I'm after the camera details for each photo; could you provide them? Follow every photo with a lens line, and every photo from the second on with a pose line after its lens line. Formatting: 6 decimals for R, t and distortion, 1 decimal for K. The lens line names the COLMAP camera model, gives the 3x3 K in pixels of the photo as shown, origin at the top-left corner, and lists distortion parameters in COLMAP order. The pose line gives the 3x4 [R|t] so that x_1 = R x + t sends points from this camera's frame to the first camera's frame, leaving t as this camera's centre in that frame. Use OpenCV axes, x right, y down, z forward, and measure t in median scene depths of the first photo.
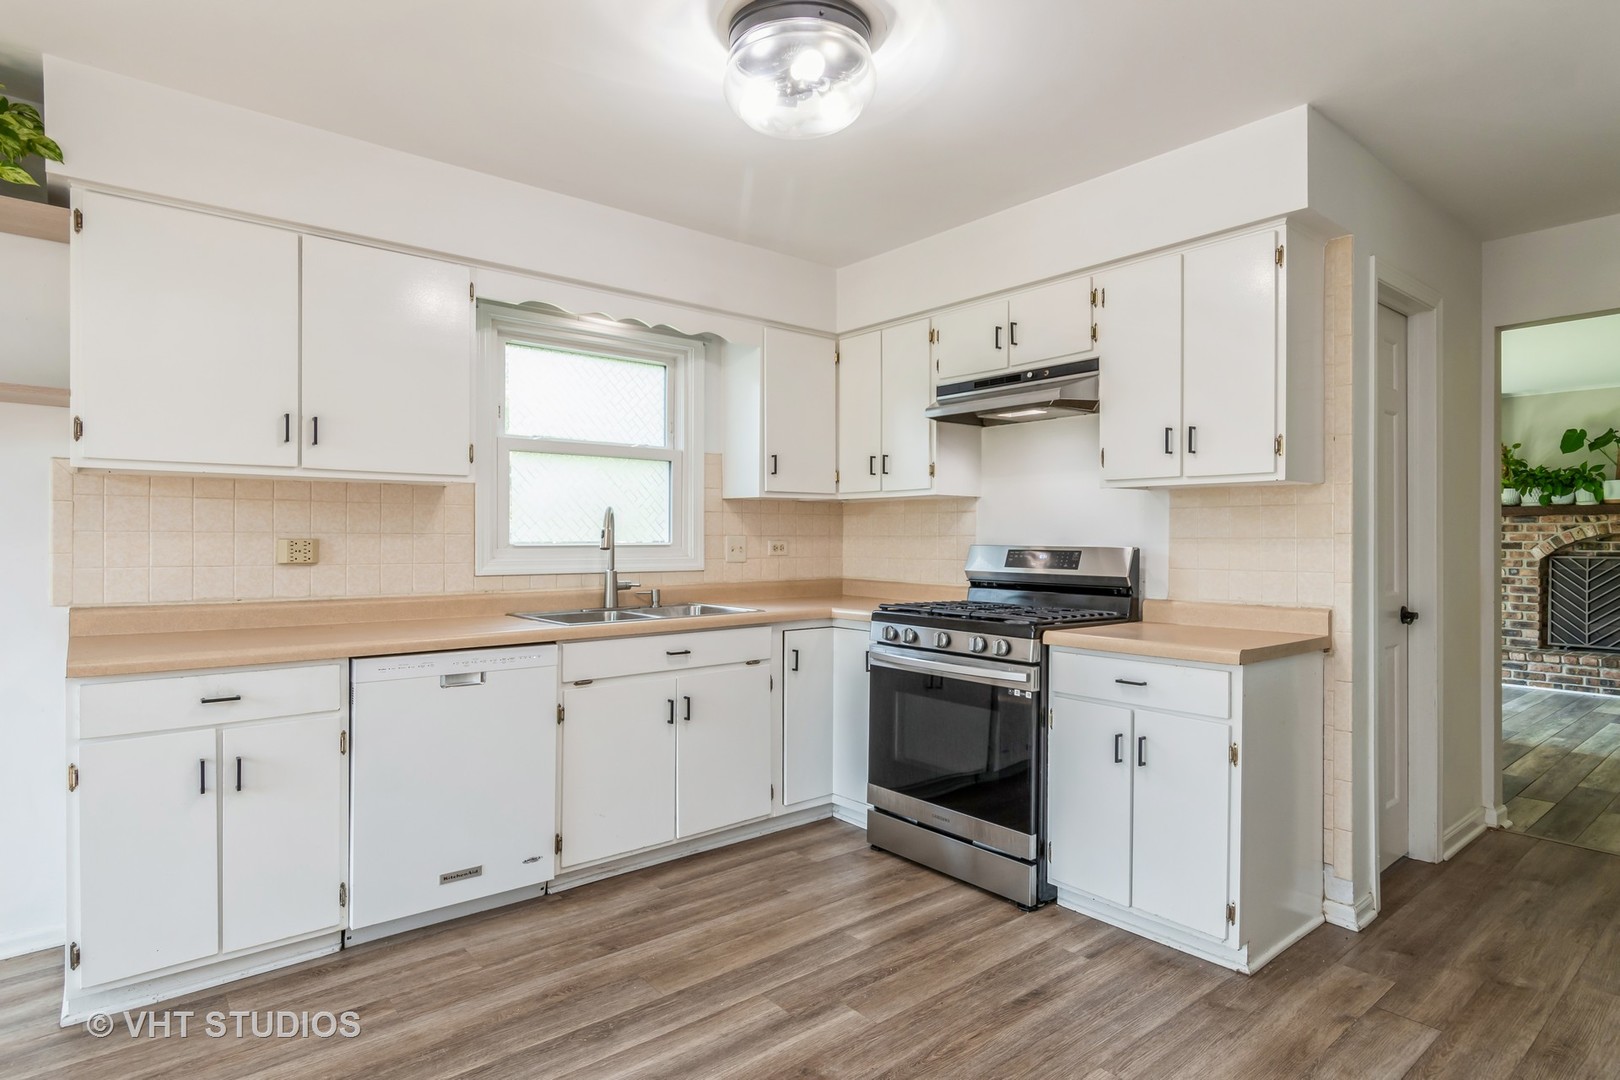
lens RADIAL K [[866.4, 0, 818.0], [0, 866.4, 537.7], [0, 0, 1]] dist [0.001852, -0.000692]
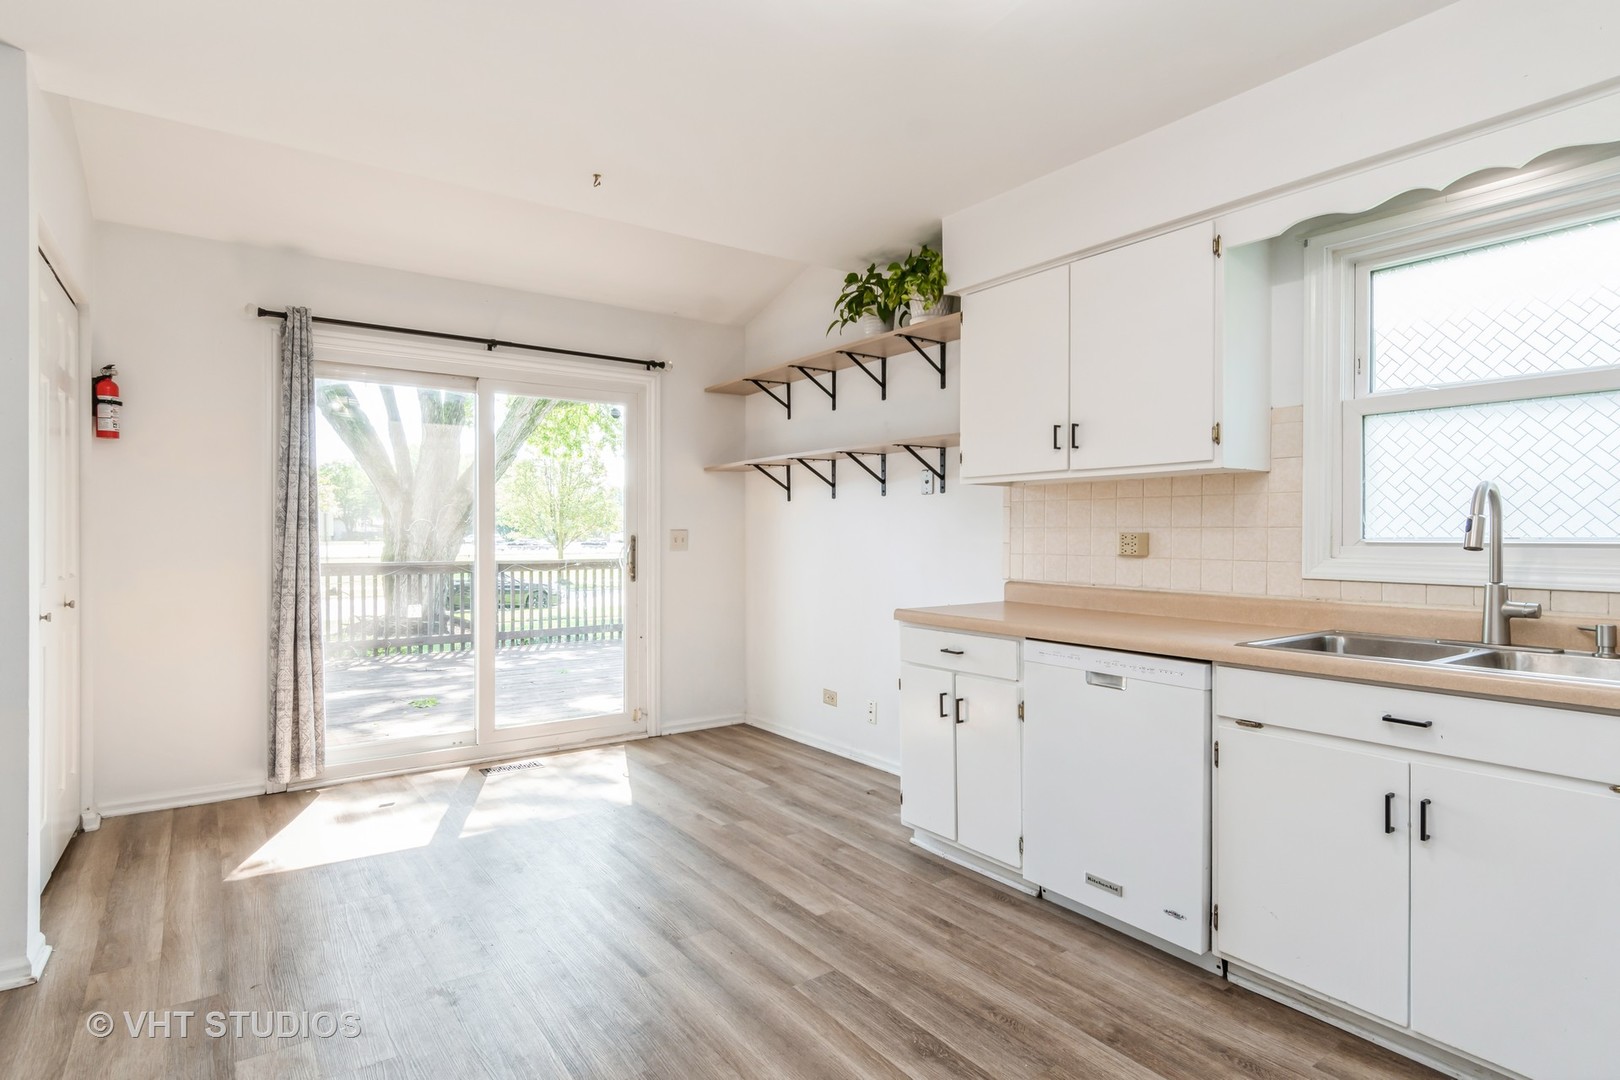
lens RADIAL K [[866.4, 0, 818.1], [0, 866.4, 540.0], [0, 0, 1]] dist [0.001852, -0.000692]
pose [[-0.079646, 0.006481, -0.996802, 0.567254], [-0.002059, 0.999976, 0.006666, 0.003929], [0.996821, 0.002583, -0.079631, 0.767686]]
